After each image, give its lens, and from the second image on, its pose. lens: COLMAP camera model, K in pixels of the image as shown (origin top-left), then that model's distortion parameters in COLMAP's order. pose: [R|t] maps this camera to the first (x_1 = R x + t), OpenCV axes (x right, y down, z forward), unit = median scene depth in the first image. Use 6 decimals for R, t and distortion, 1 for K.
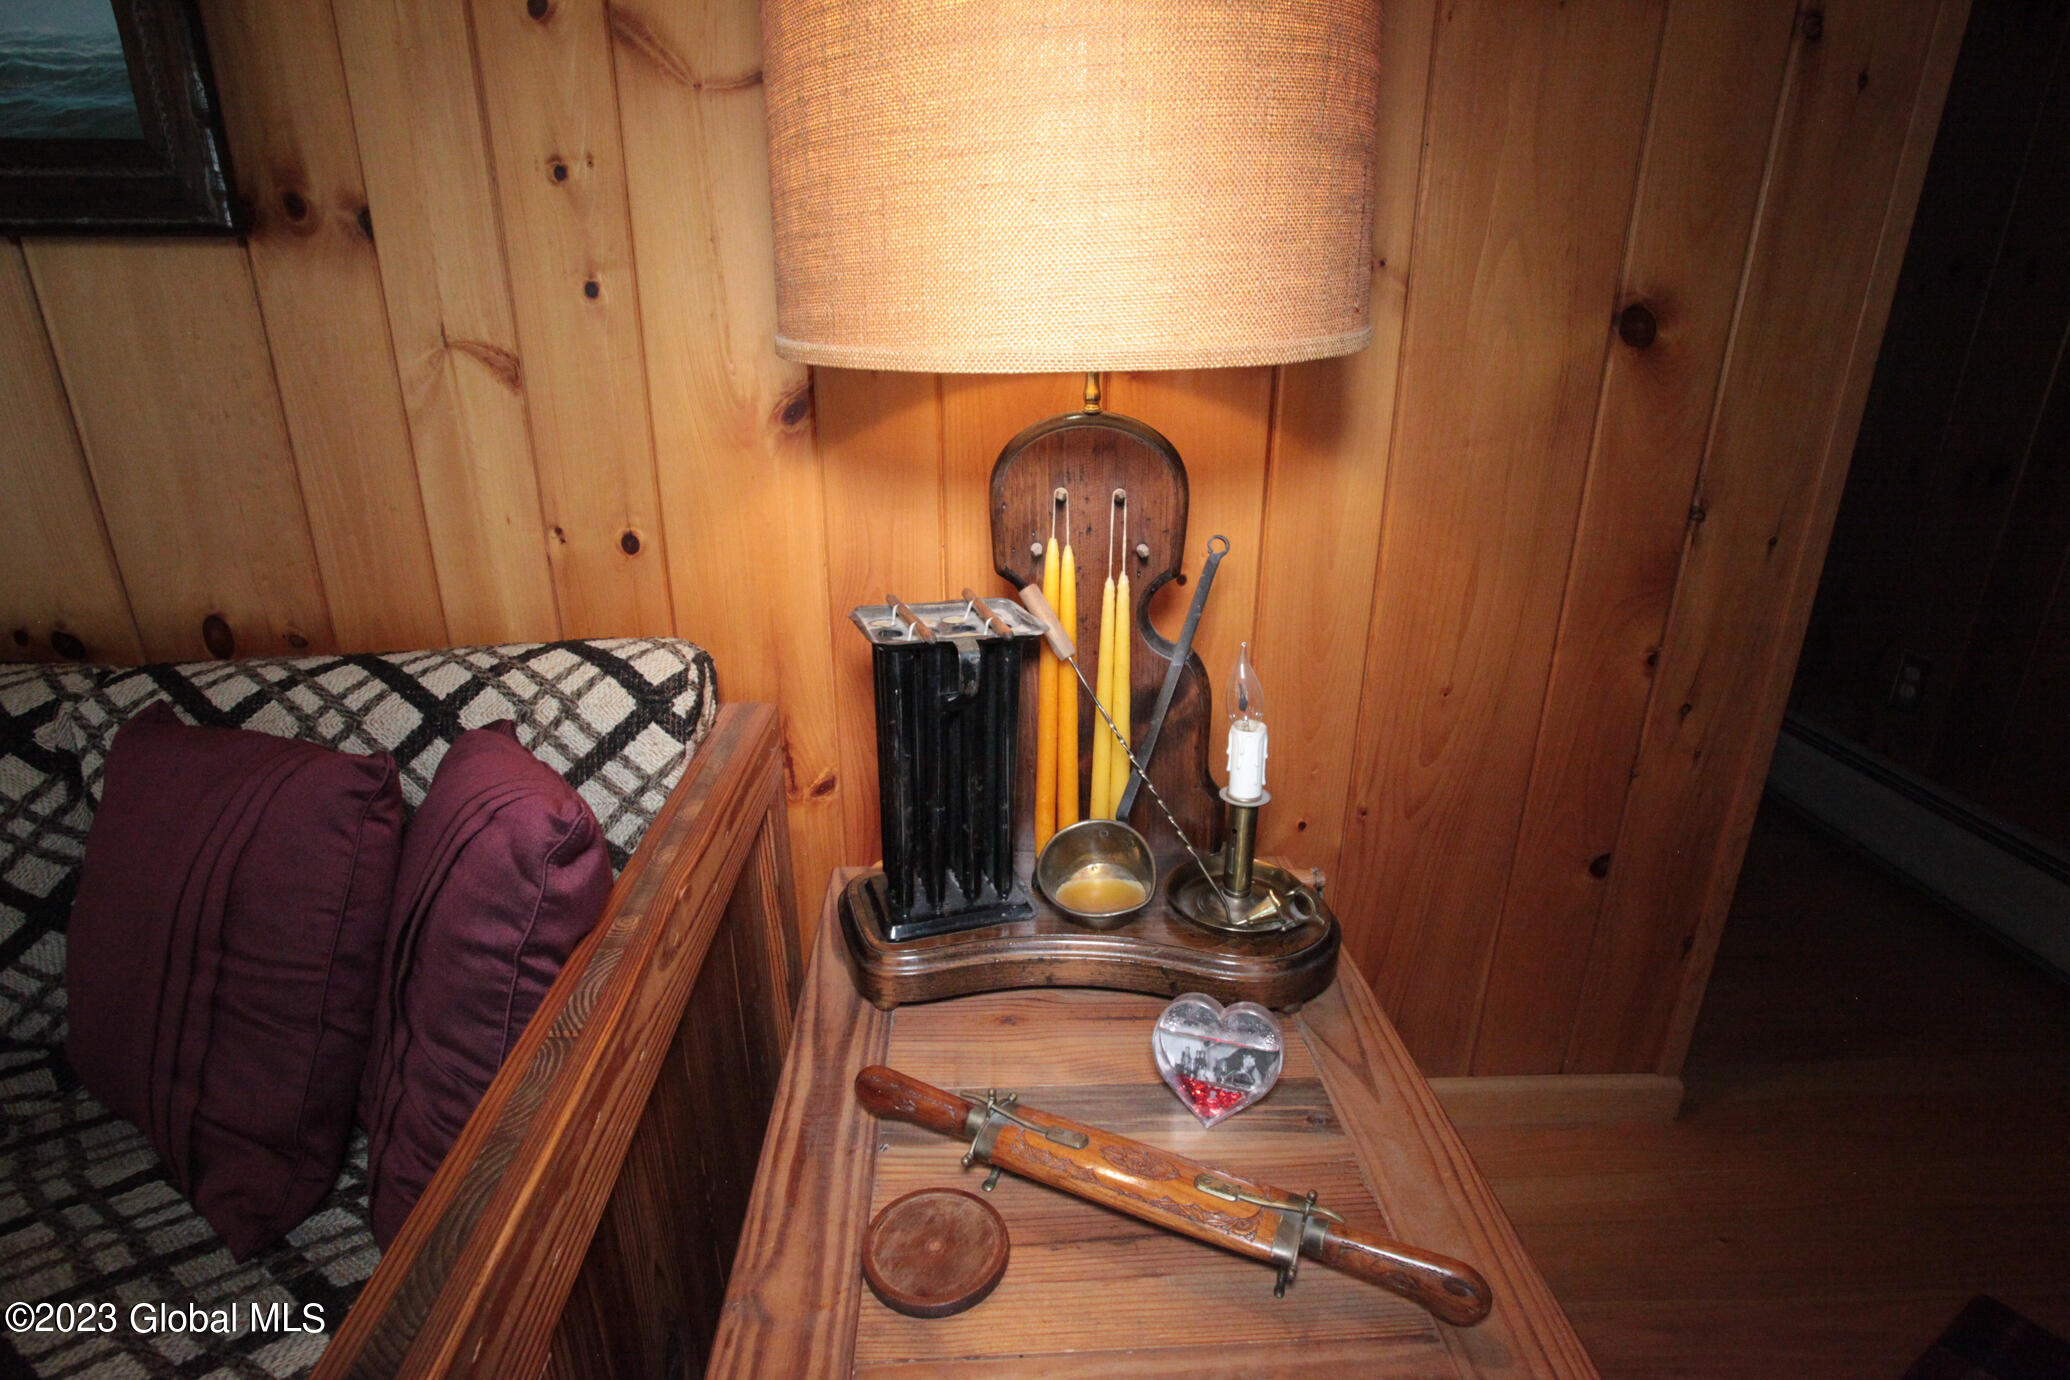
lens RADIAL K [[1043.7, 0, 1028.2], [0, 1043.7, 690.5], [0, 0, 1]] dist [-0.072432, 0.034341]
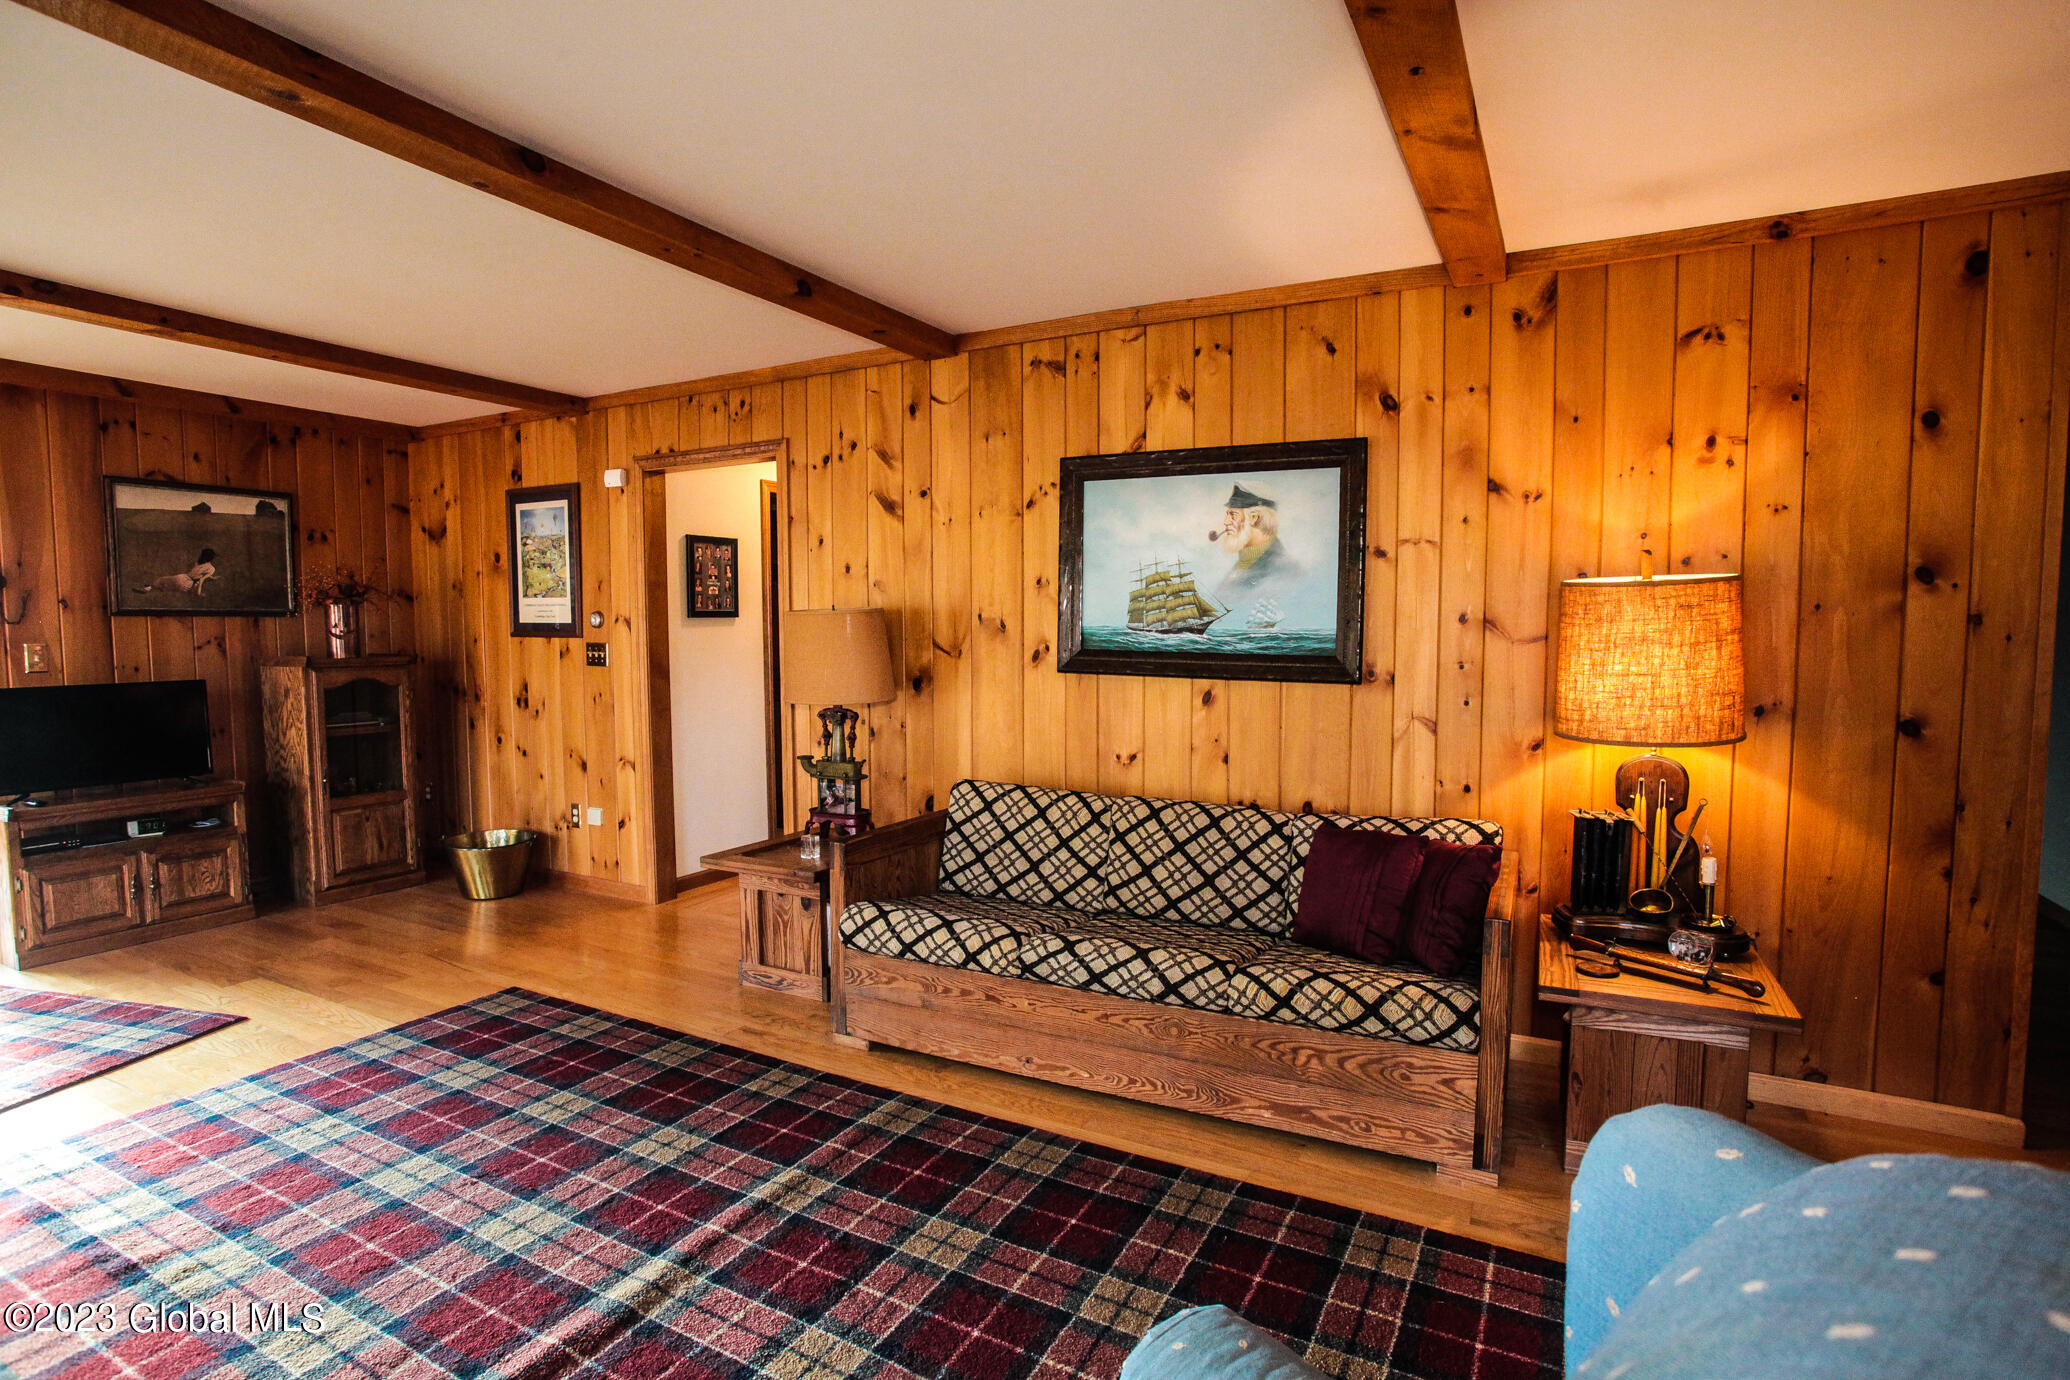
lens RADIAL K [[1043.7, 0, 1028.2], [0, 1043.7, 690.5], [0, 0, 1]] dist [-0.072432, 0.034341]
pose [[0.871254, 0.027100, -0.490084, -0.068276], [-0.165871, 0.955989, -0.242017, 0.520763], [0.461956, 0.292149, 0.837404, -2.148722]]
